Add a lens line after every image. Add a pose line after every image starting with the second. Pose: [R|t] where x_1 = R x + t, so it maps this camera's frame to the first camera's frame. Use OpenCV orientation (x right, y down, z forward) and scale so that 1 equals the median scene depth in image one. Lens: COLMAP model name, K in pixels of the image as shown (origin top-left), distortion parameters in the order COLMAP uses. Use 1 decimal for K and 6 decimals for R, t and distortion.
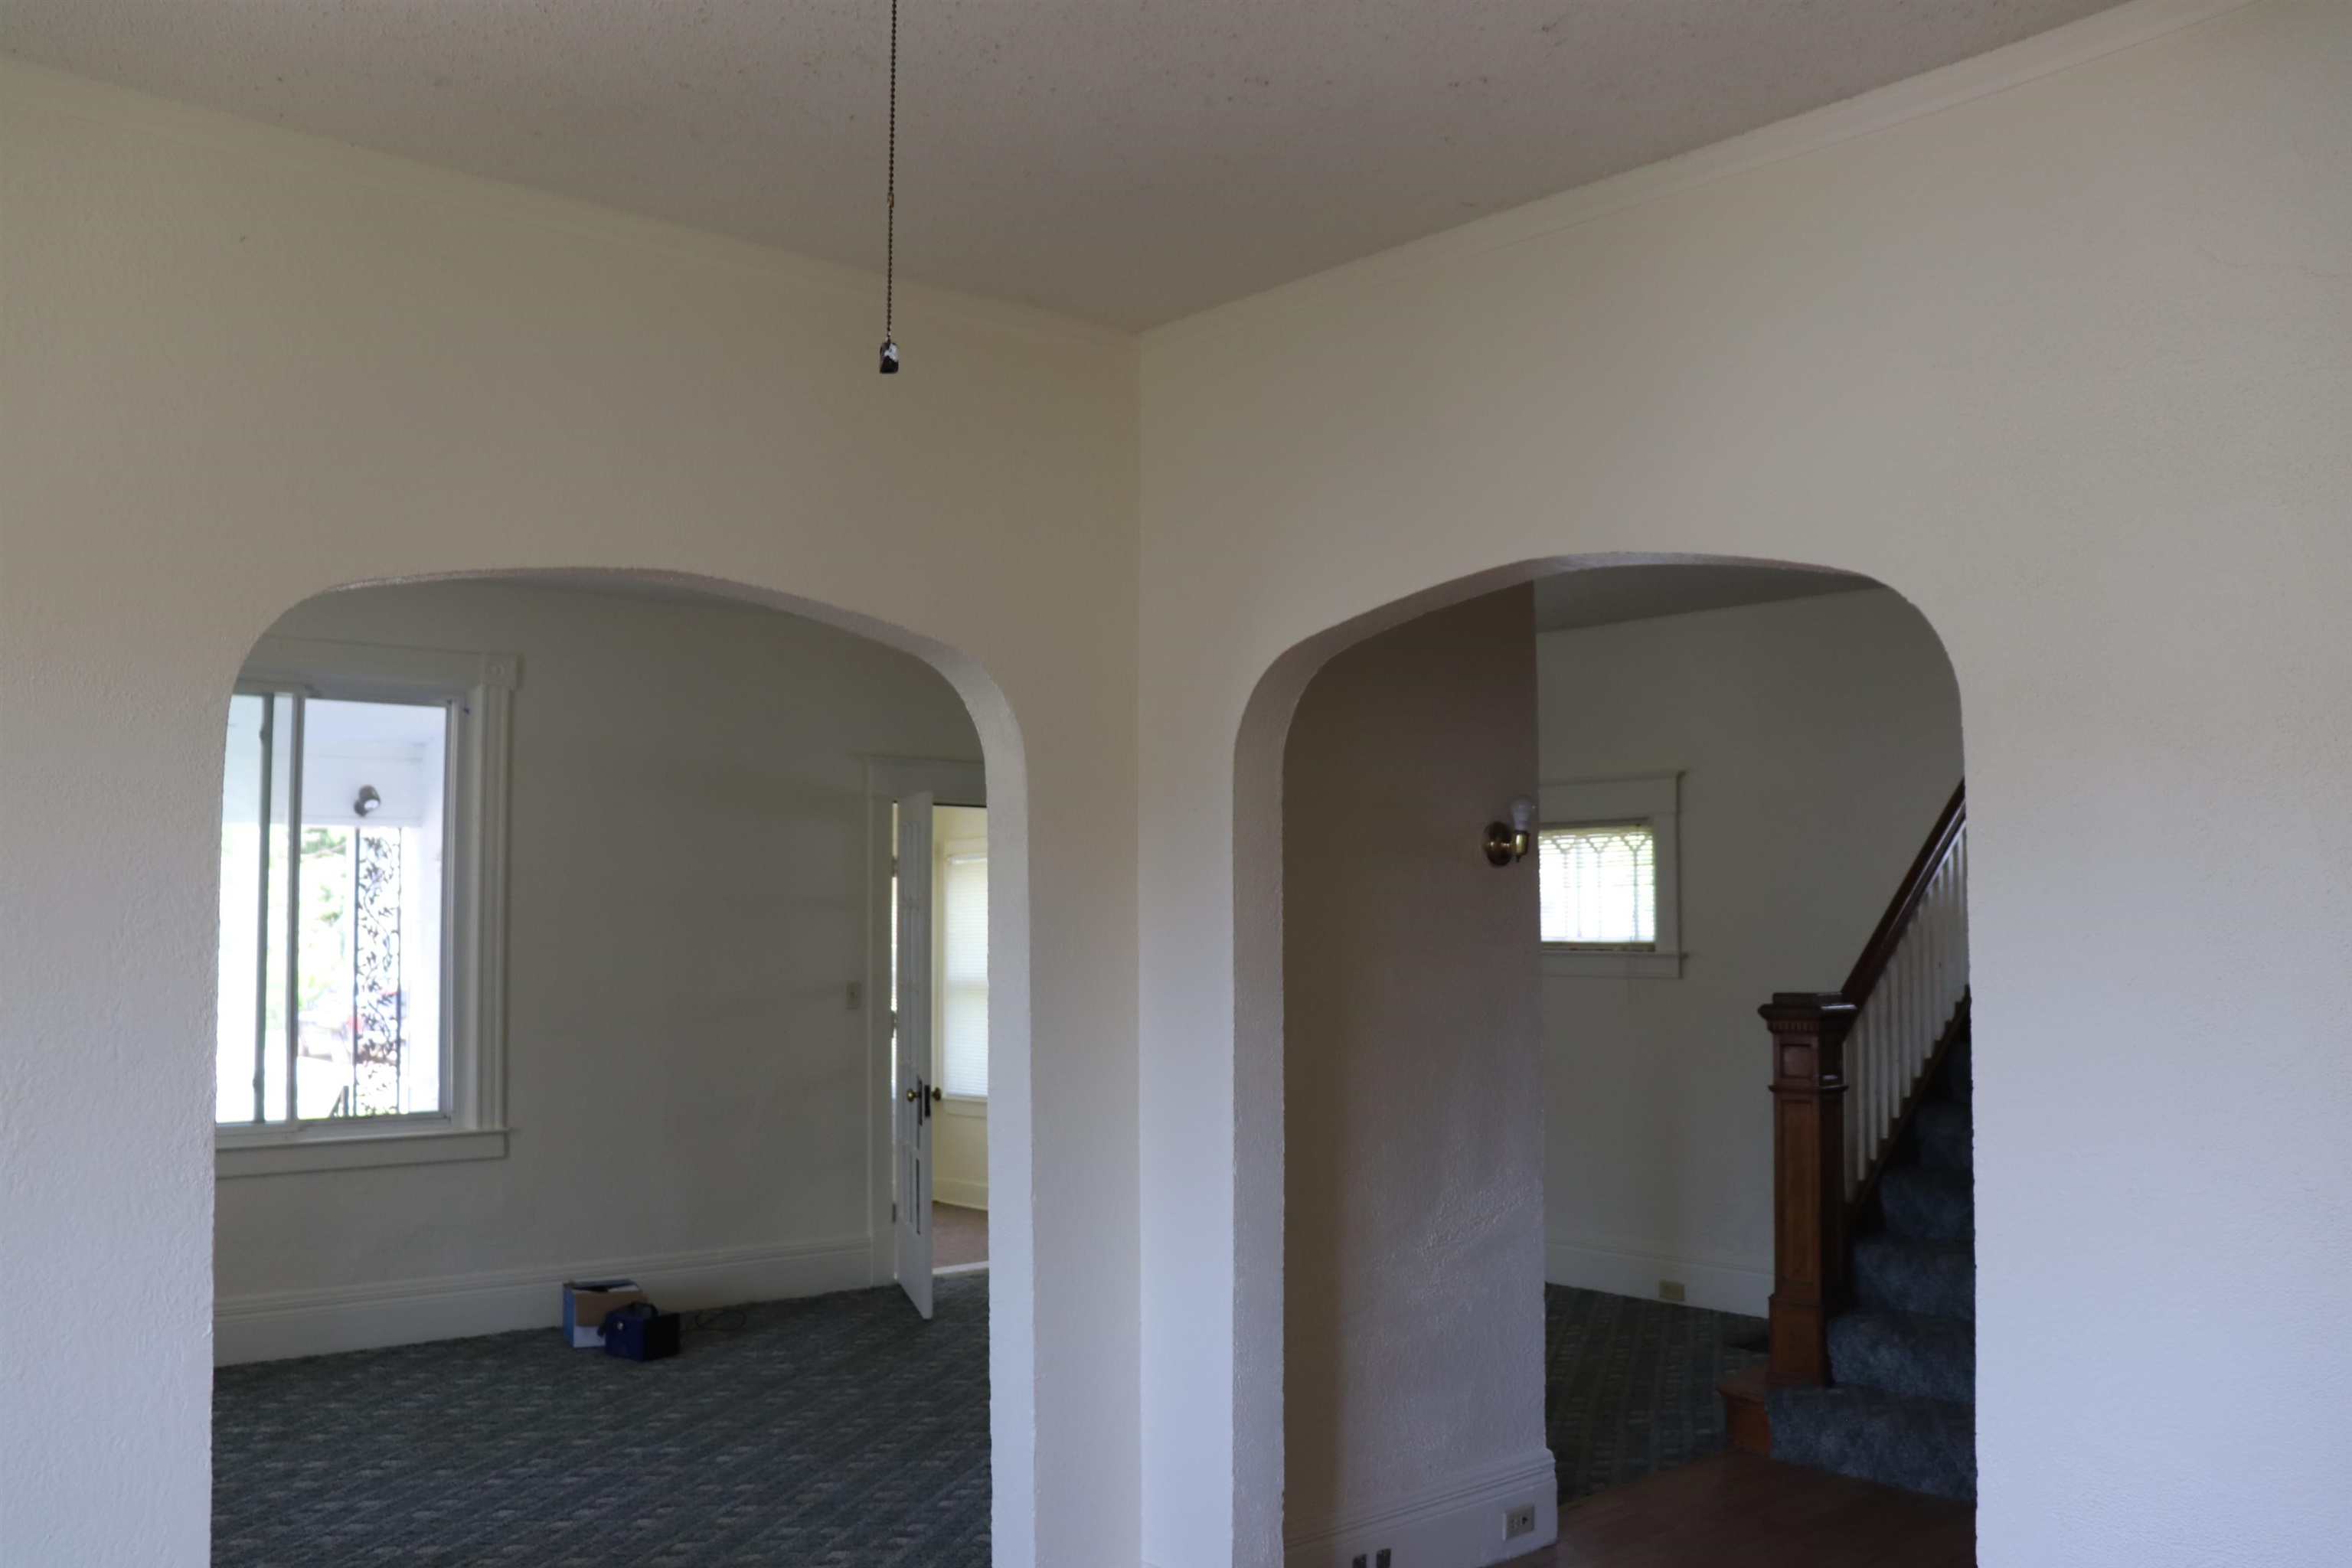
lens RADIAL K [[1950.3, 0, 1176.0], [0, 1950.3, 784.0], [0, 0, 1]] dist [-0.185164, 0.174022]
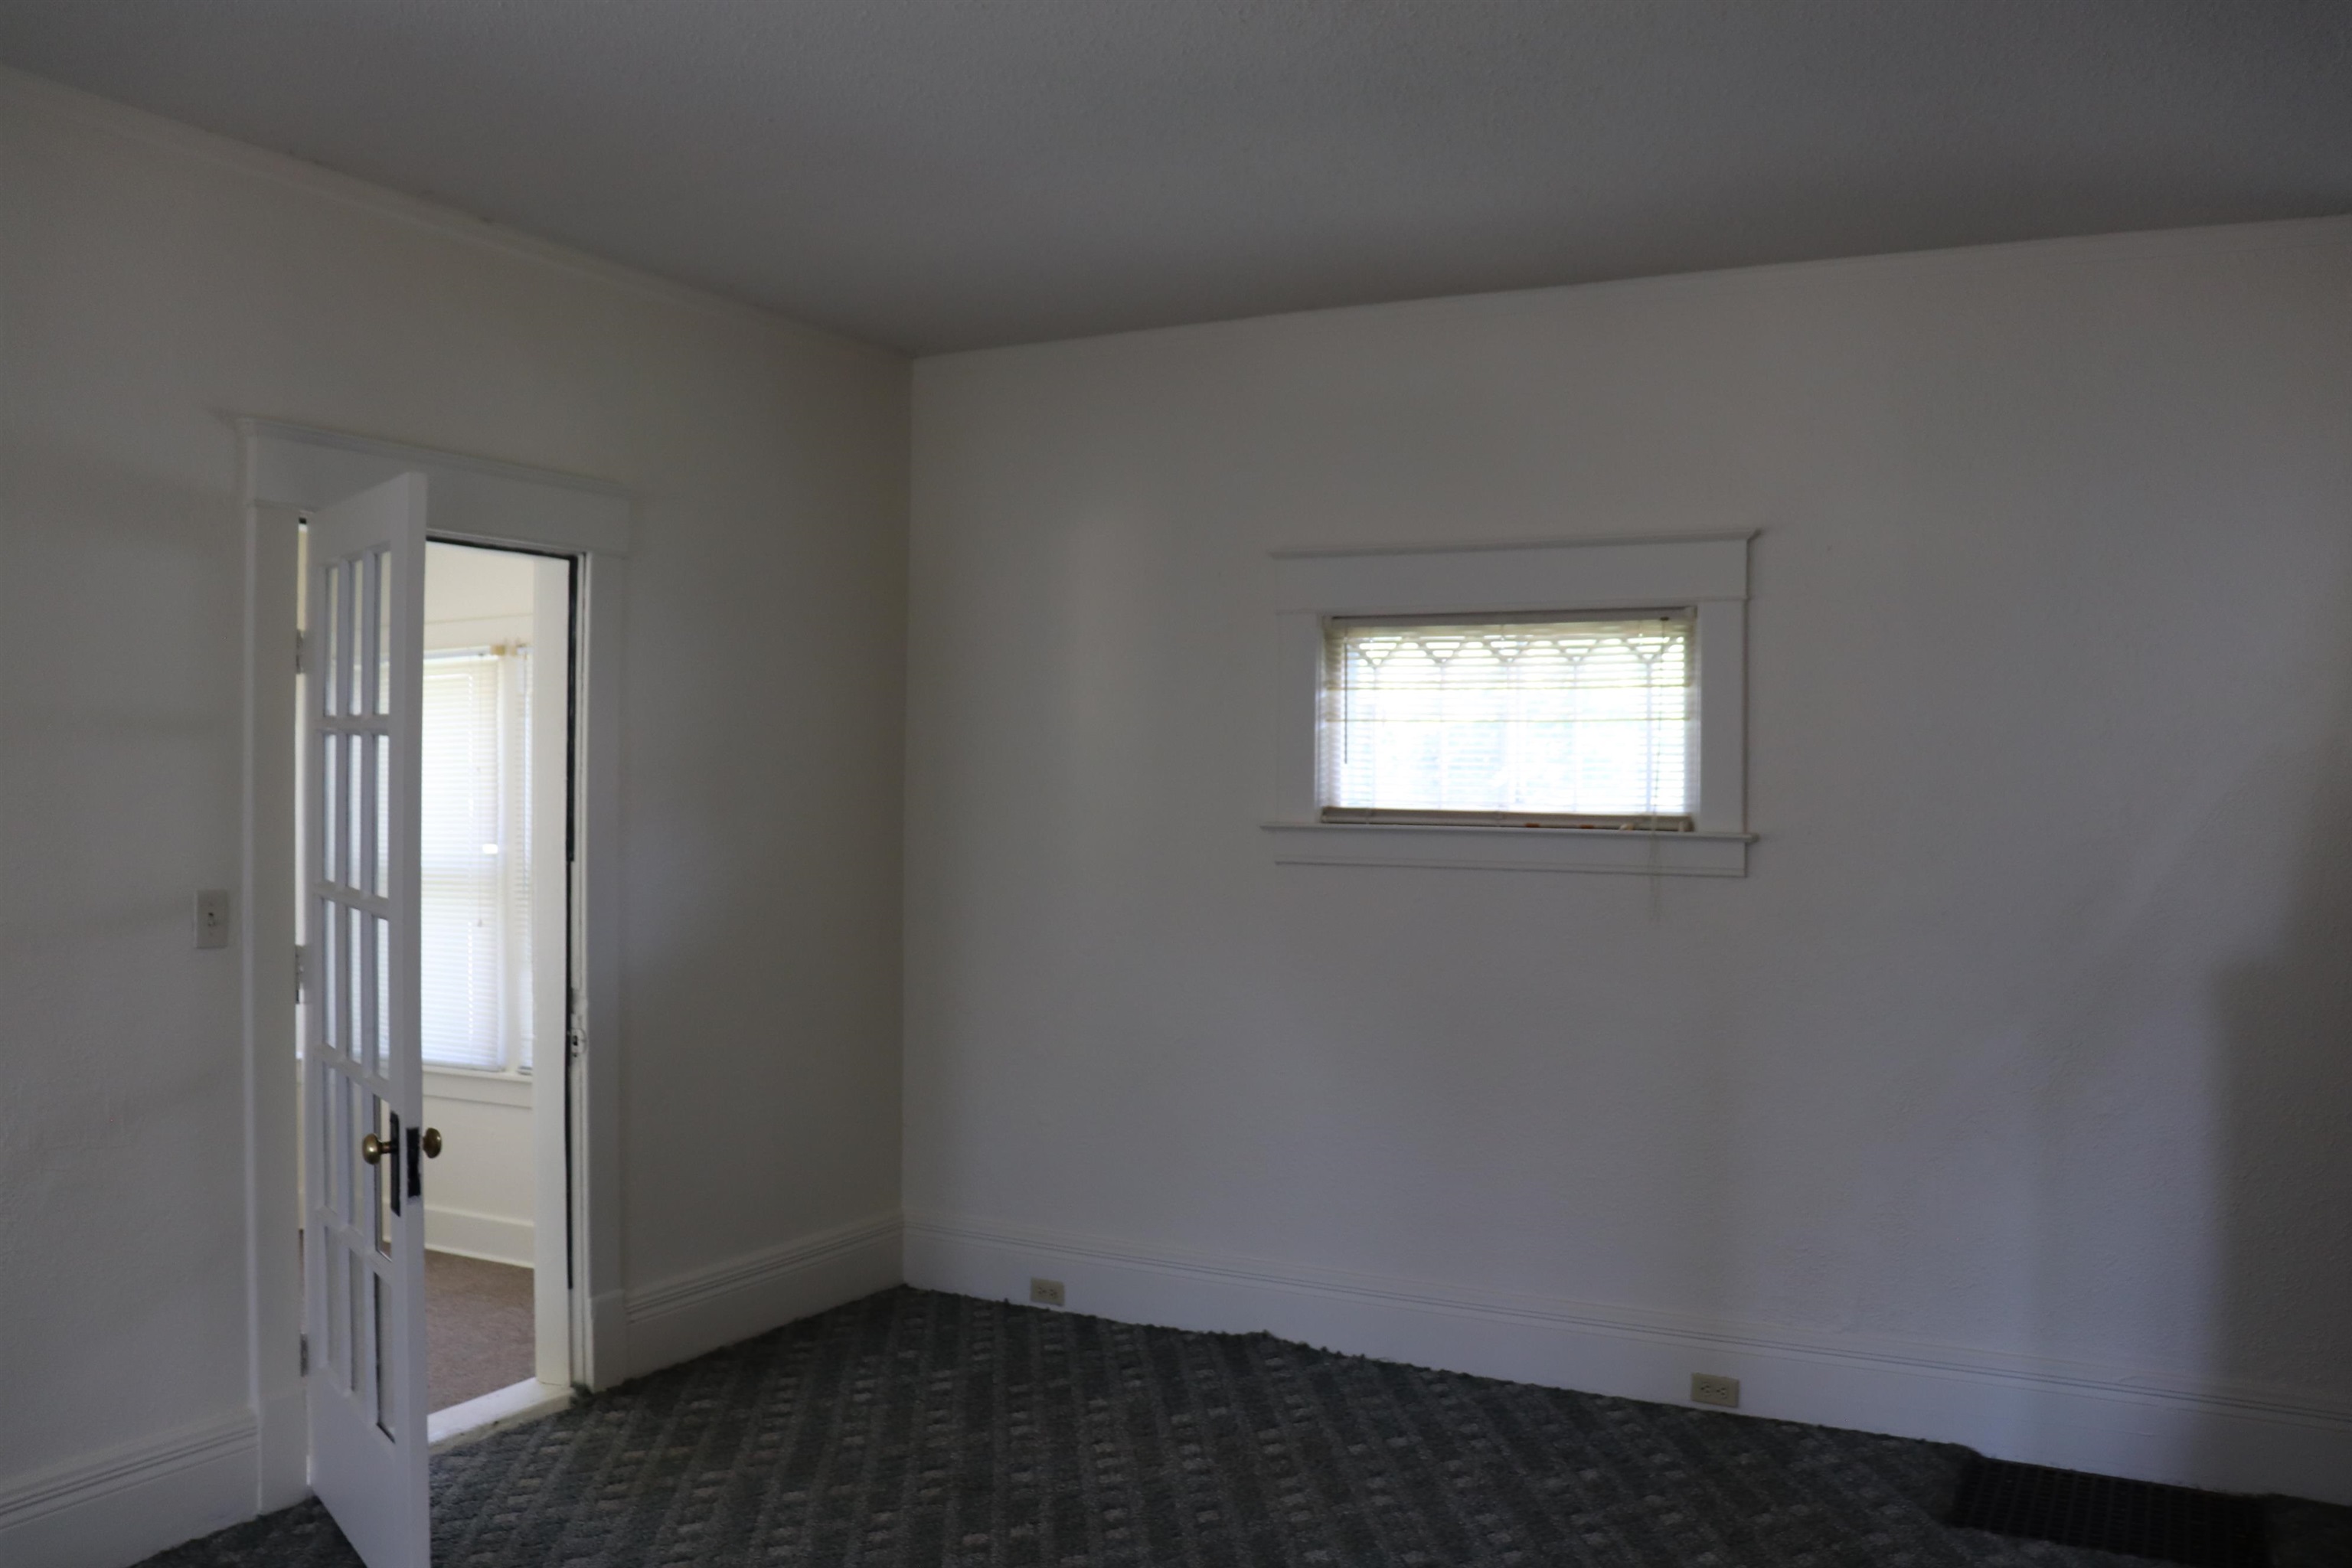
lens RADIAL K [[1956.2, 0, 1176.0], [0, 1956.2, 784.0], [0, 0, 1]] dist [-0.065395, -0.001693]
pose [[0.933192, 0.006138, 0.359325, -0.118946], [-0.038721, 0.995751, 0.083552, 0.027877], [-0.357285, -0.091883, 0.929465, 0.492007]]
